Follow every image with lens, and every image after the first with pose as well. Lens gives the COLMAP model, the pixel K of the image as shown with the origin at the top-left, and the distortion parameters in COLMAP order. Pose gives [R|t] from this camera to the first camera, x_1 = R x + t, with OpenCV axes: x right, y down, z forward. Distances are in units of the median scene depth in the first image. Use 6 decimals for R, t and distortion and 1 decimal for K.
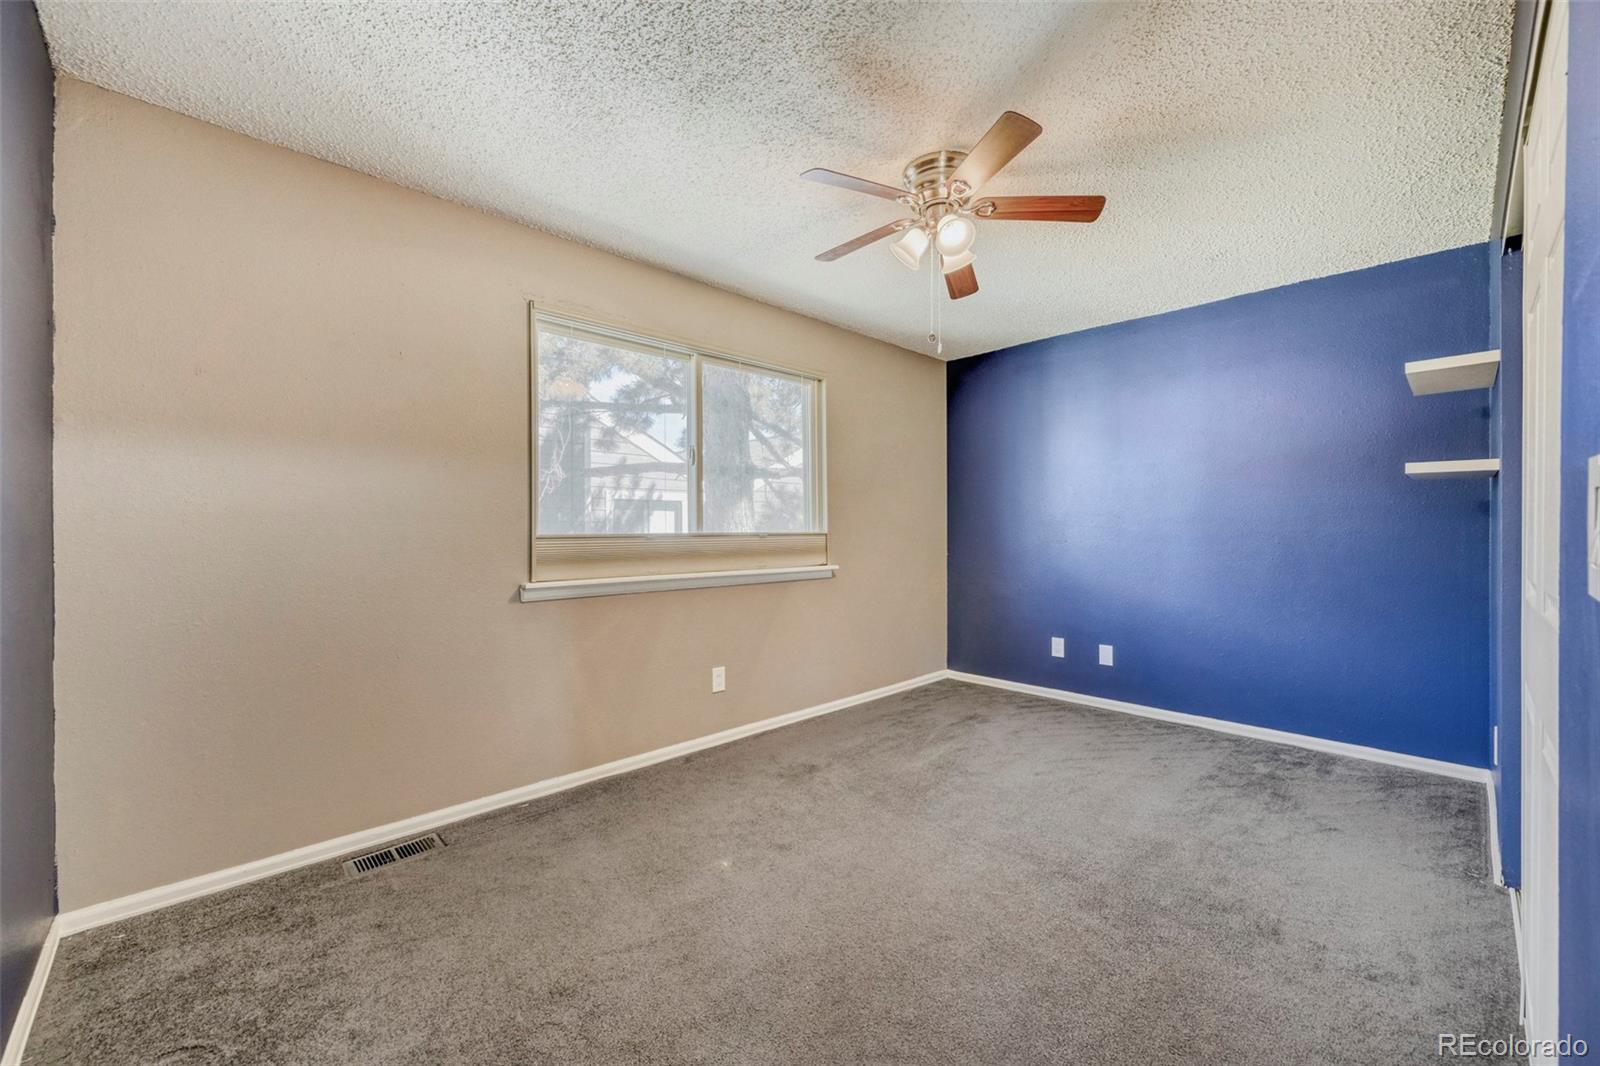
lens RADIAL K [[643.3, 0, 804.9], [0, 643.3, 534.8], [0, 0, 1]] dist [-0.000533, 0.000825]
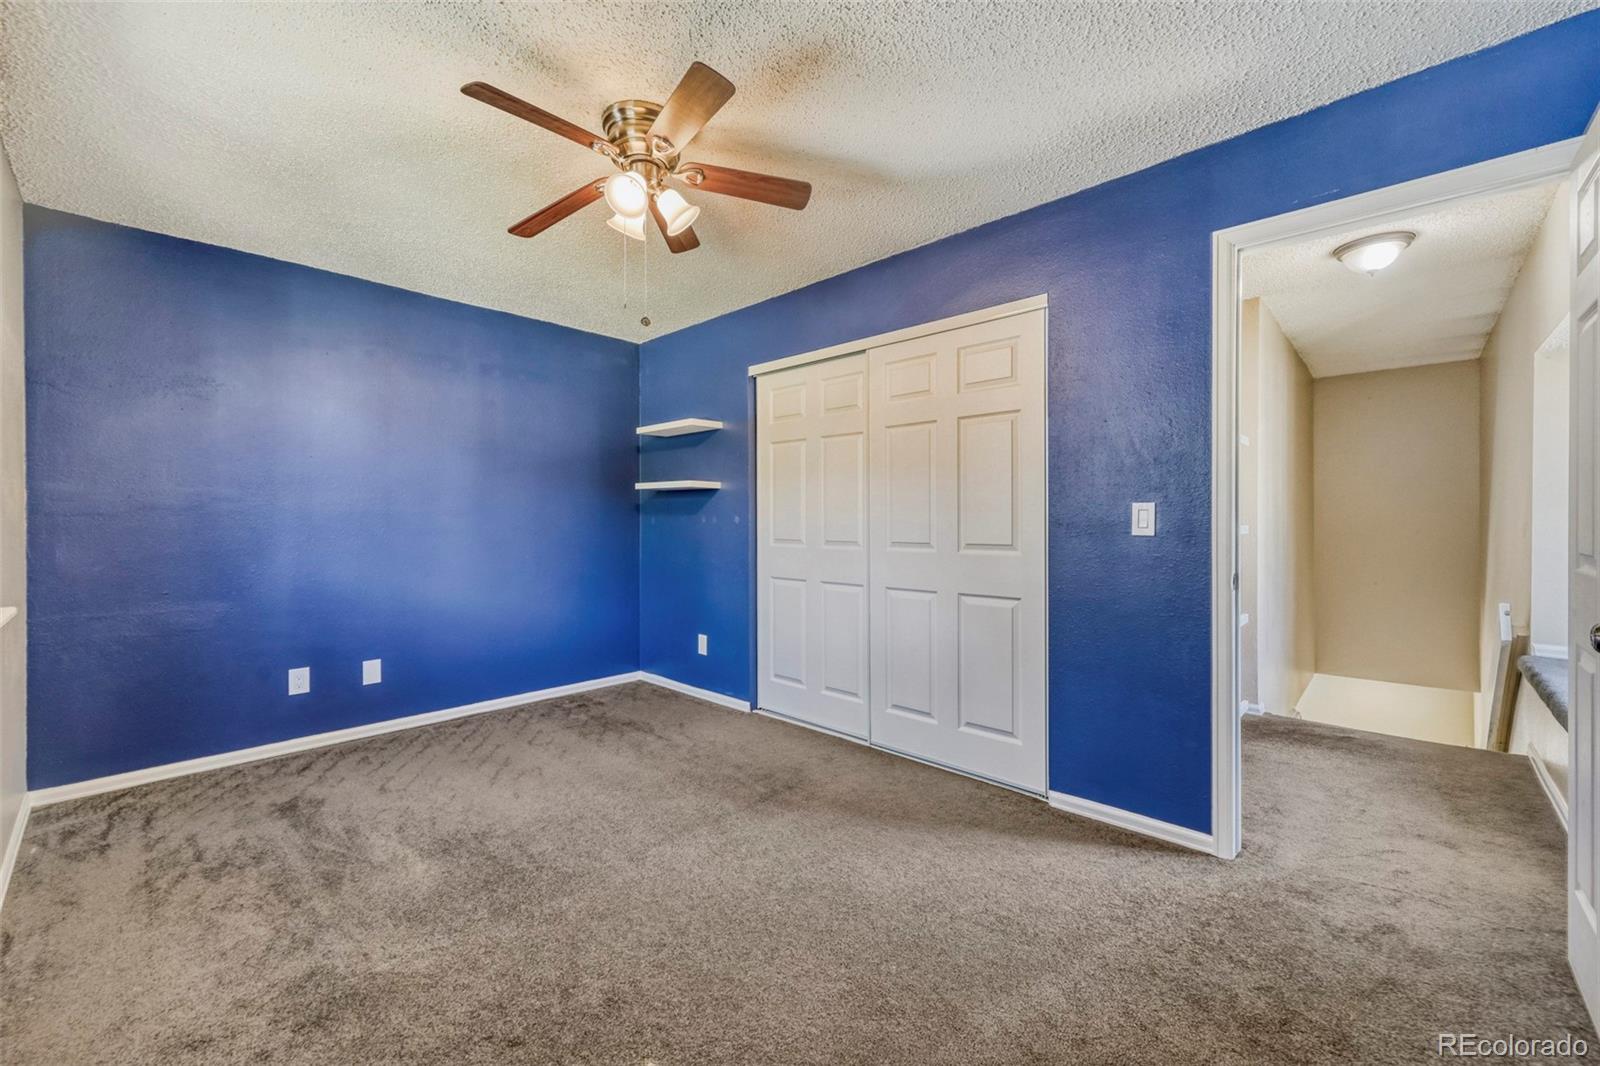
lens RADIAL K [[643.3, 0, 800.1], [0, 643.3, 539.7], [0, 0, 1]] dist [-0.000533, 0.000825]
pose [[-0.052456, -0.029150, 0.998198, -0.479998], [0.011891, 0.999485, 0.029813, -0.007564], [-0.998552, 0.013434, -0.052082, 0.573200]]
